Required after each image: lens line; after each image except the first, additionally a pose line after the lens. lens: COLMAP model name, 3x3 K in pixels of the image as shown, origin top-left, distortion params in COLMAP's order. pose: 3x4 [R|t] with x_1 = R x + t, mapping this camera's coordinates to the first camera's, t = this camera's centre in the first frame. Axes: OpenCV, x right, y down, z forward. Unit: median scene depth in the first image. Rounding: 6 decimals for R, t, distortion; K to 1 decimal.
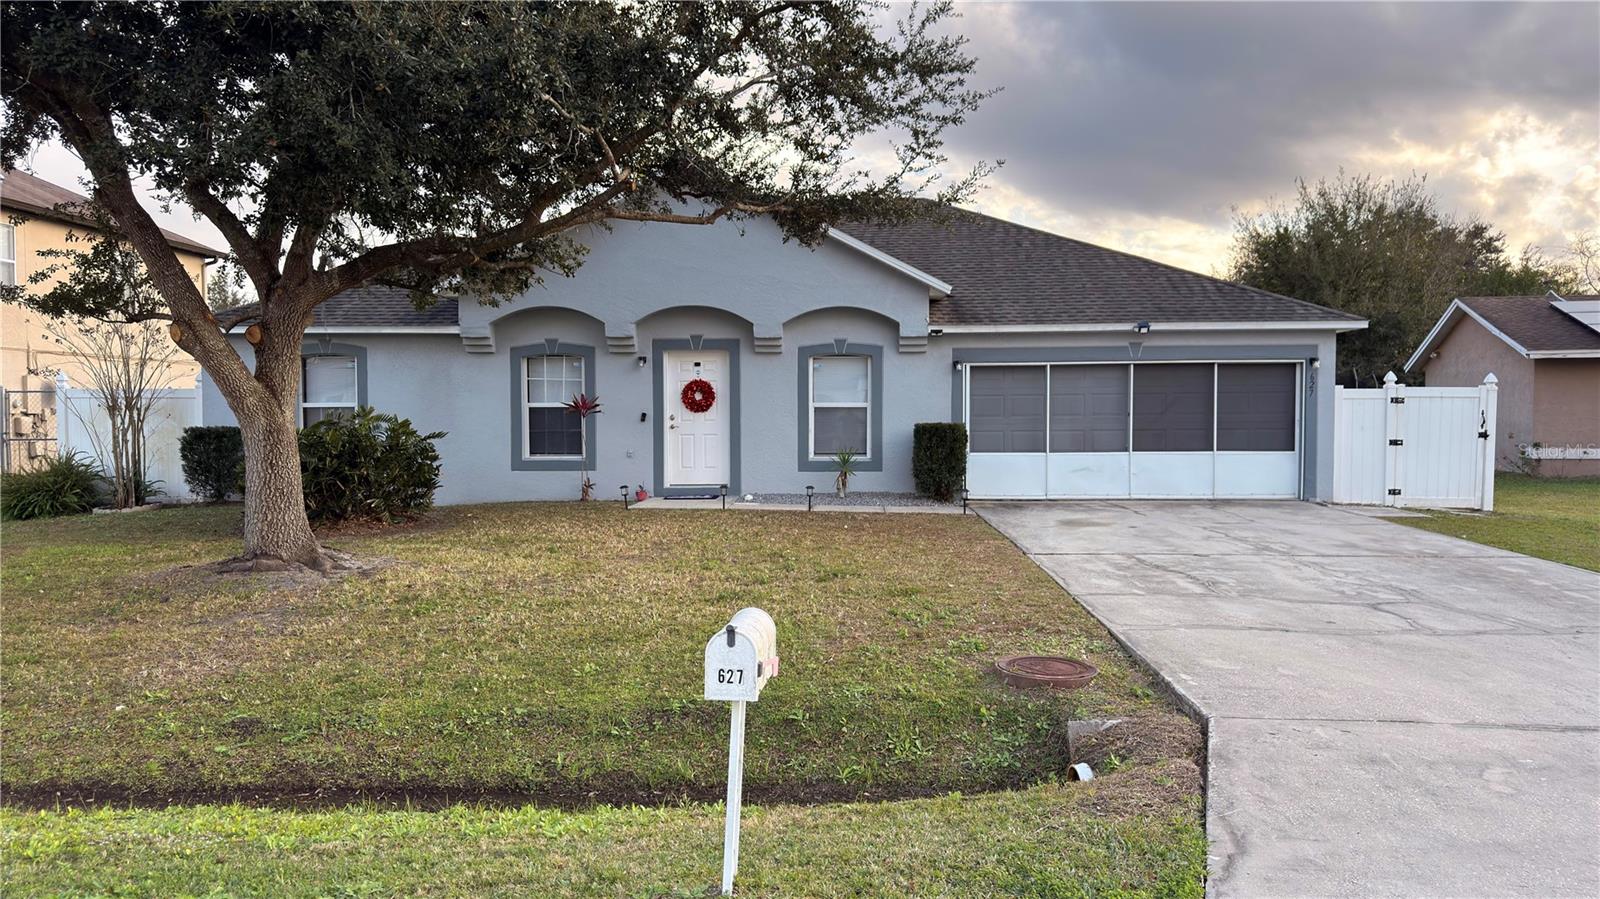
lens RADIAL K [[1133.2, 0, 830.1], [0, 1133.2, 452.6], [0, 0, 1]] dist [0.040703, -0.019215]
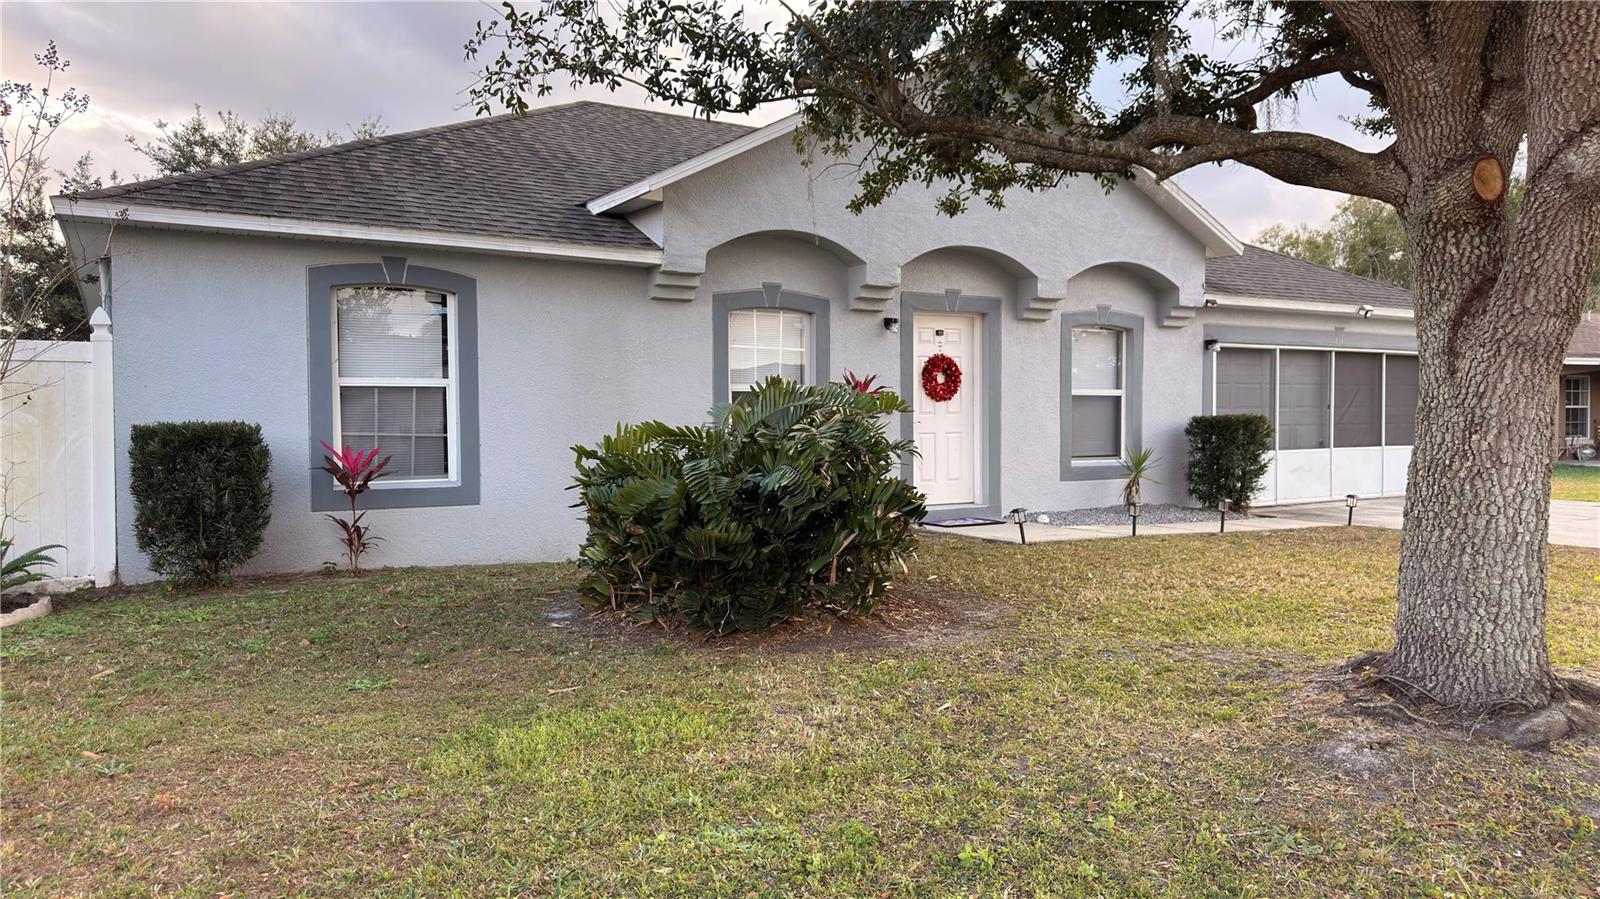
lens RADIAL K [[1133.2, 0, 811.2], [0, 1133.2, 446.8], [0, 0, 1]] dist [0.040703, -0.019215]
pose [[0.848713, -0.014166, 0.528664, -0.562337], [0.019492, 0.999800, -0.004502, -0.005840], [-0.528495, 0.014126, 0.848819, 0.455002]]
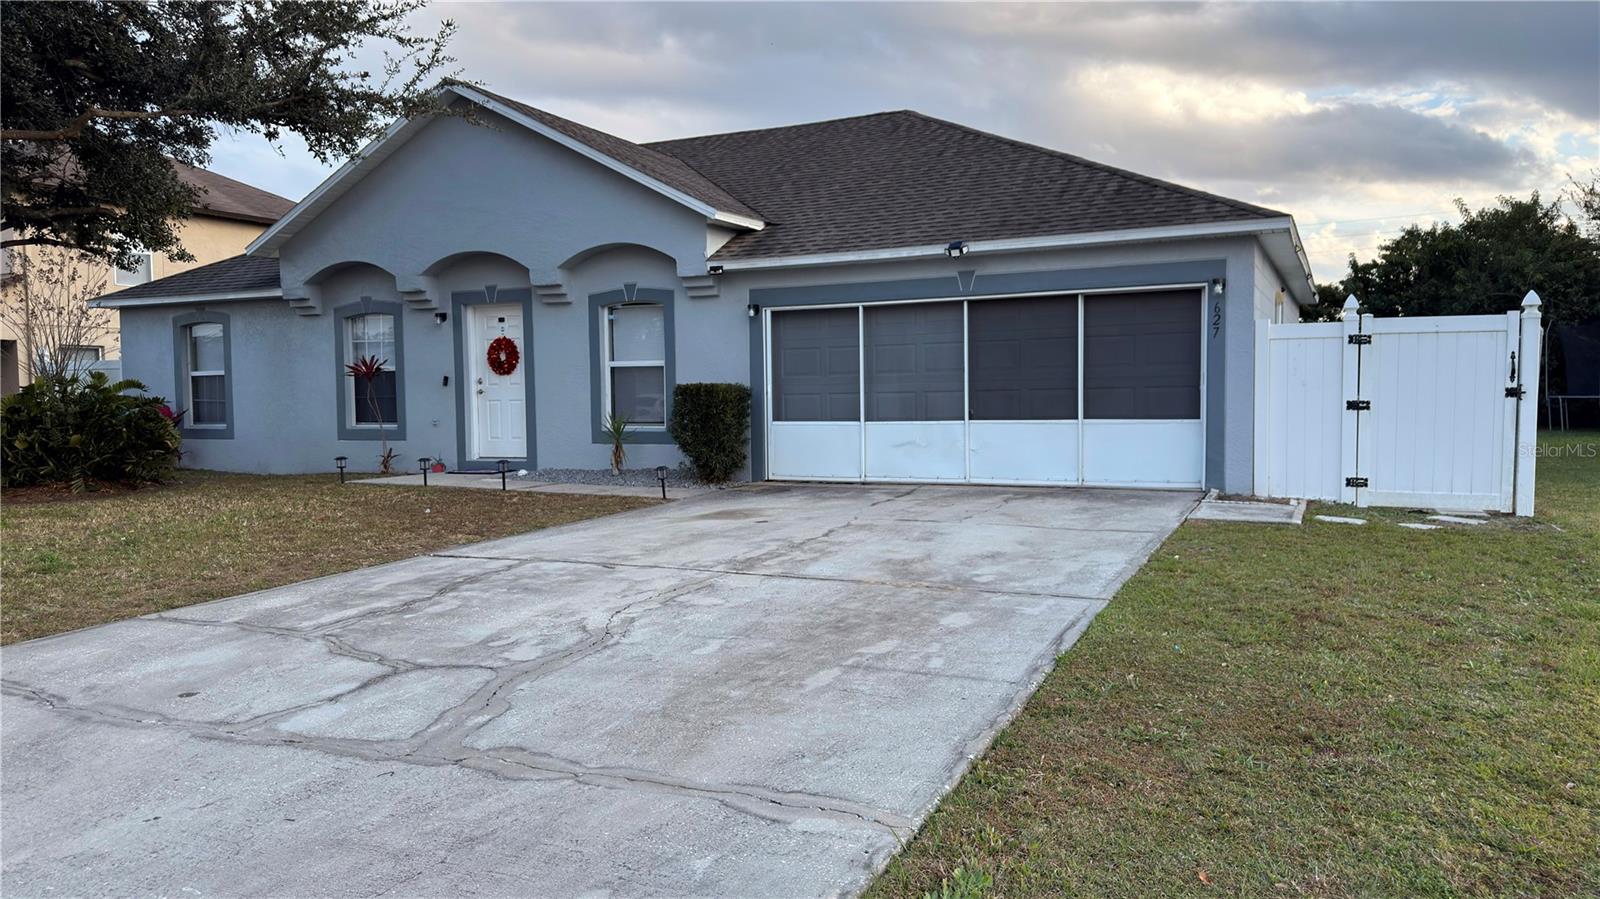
lens RADIAL K [[1133.2, 0, 837.8], [0, 1133.2, 448.9], [0, 0, 1]] dist [0.040703, -0.019215]
pose [[0.924481, 0.010003, -0.381098, 0.464575], [-0.001315, 0.999733, 0.023053, 0.001035], [0.381227, -0.020811, 0.924247, 0.289629]]
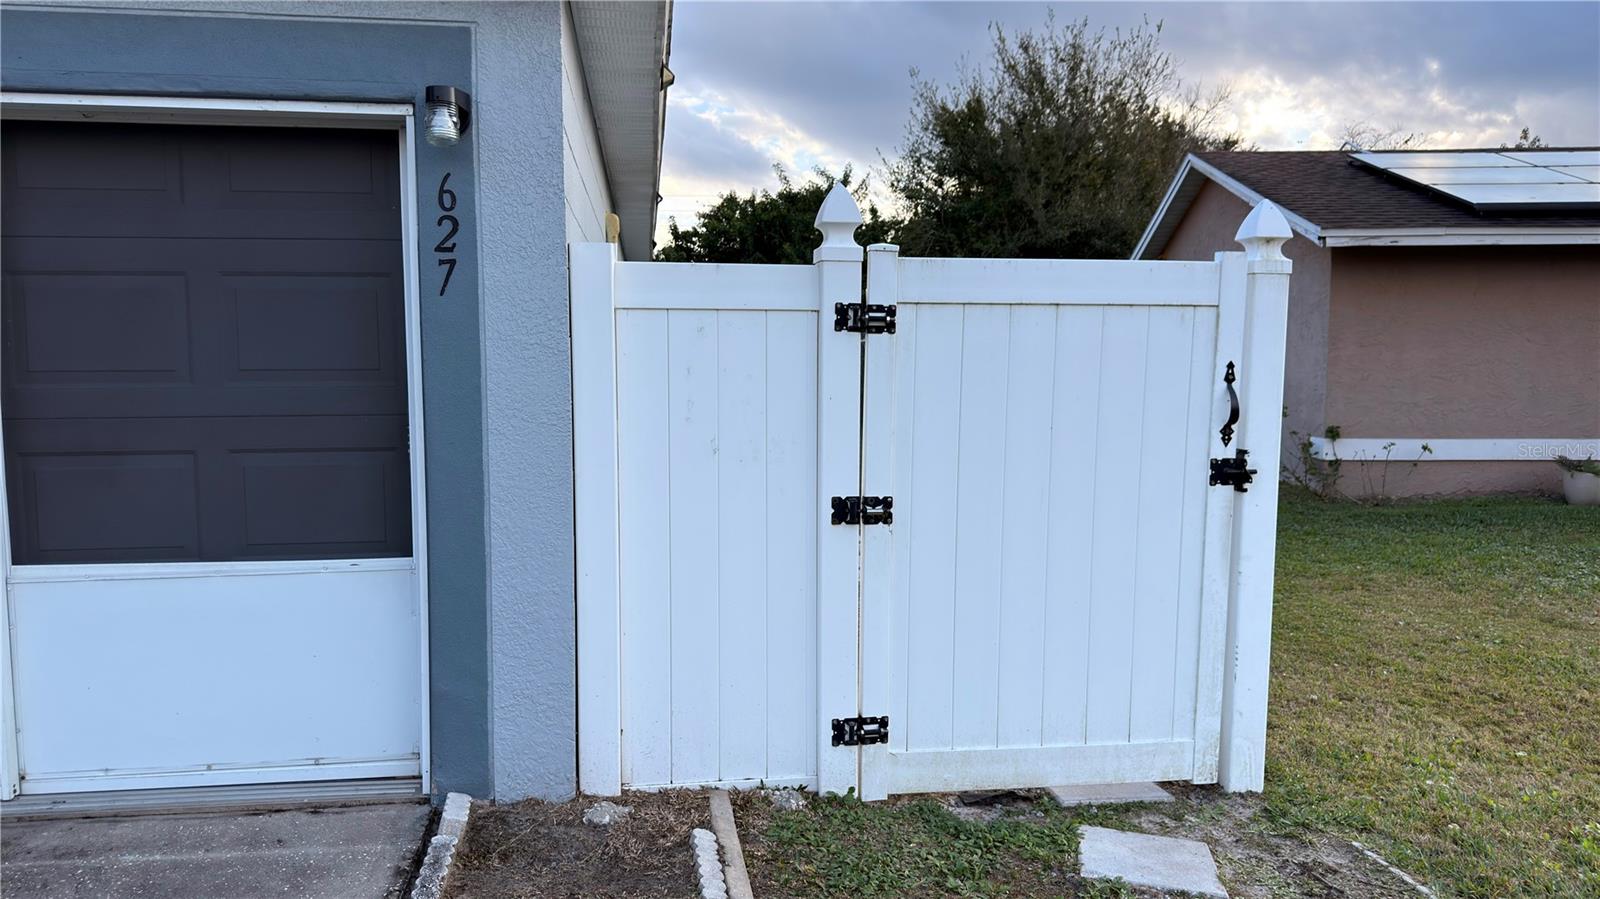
lens RADIAL K [[1133.2, 0, 782.9], [0, 1133.2, 464.2], [0, 0, 1]] dist [0.040703, -0.019215]
pose [[0.989225, -0.013692, 0.145762, 0.443501], [0.004923, 0.998165, 0.060356, -0.031039], [-0.146320, -0.058988, 0.987477, 0.779286]]
